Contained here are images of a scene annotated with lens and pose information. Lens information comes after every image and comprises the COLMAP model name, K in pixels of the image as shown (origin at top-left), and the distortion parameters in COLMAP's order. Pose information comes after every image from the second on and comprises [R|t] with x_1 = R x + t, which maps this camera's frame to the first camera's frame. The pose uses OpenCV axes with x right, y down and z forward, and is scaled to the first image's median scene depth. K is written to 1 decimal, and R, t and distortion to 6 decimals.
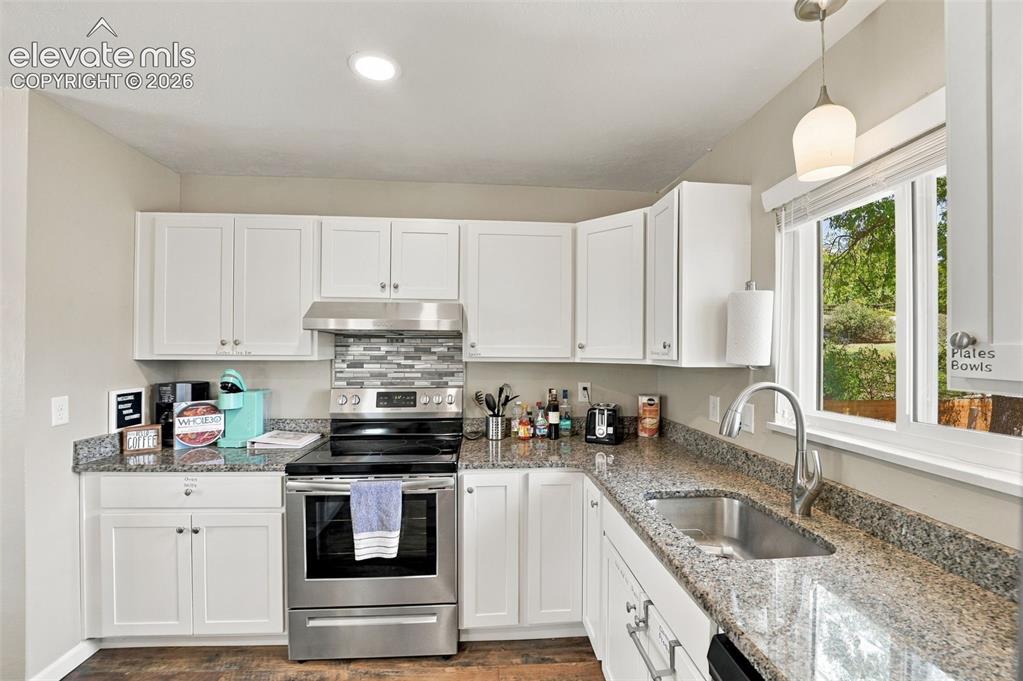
lens RADIAL K [[423.9, 0, 508.2], [0, 423.9, 347.4], [0, 0, 1]] dist [-0.014618, -0.000612]
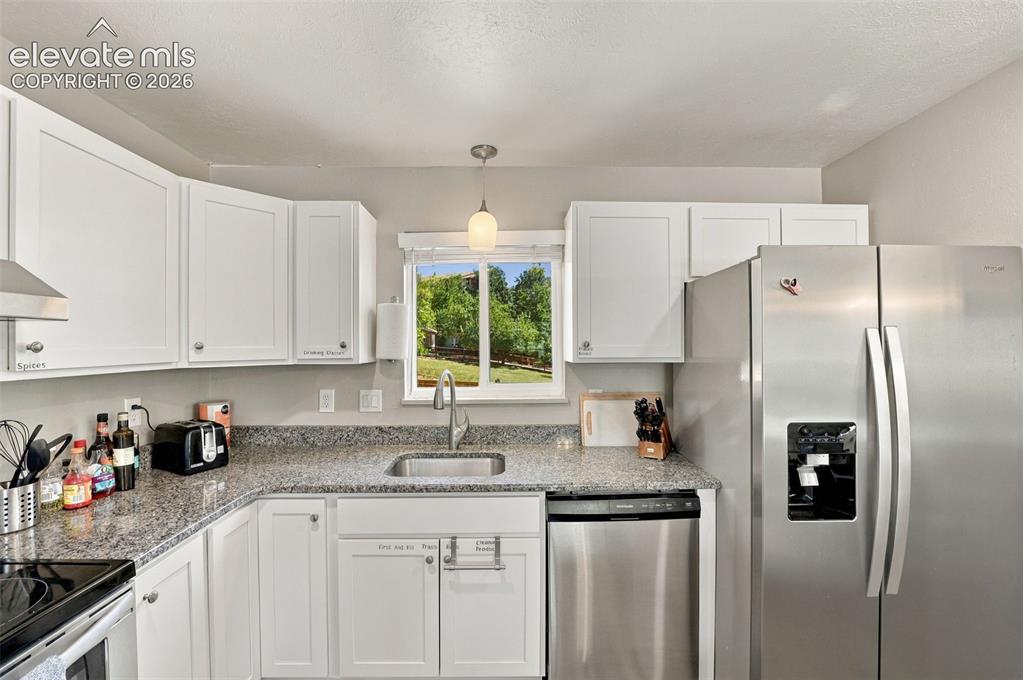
lens RADIAL K [[423.9, 0, 506.7], [0, 423.9, 344.7], [0, 0, 1]] dist [-0.014618, -0.000612]
pose [[0.043464, -0.004107, 0.999047, -0.504980], [-0.001015, 0.999991, 0.004155, -0.007810], [-0.999054, -0.001194, 0.043459, 0.391791]]
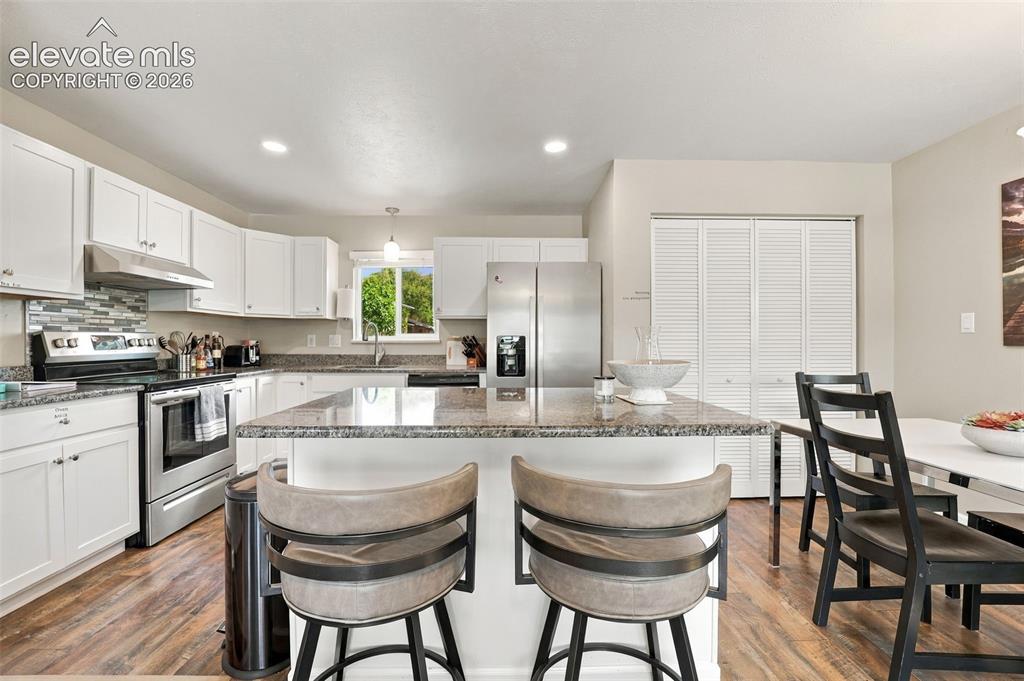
lens RADIAL K [[424.3, 0, 515.7], [0, 424.3, 344.1], [0, 0, 1]] dist [-0.014618, -0.000612]
pose [[0.038691, -0.011951, 0.999180, -1.304141], [-0.007060, 0.999900, 0.012233, 0.106957], [-0.999226, -0.007528, 0.038602, -0.082385]]
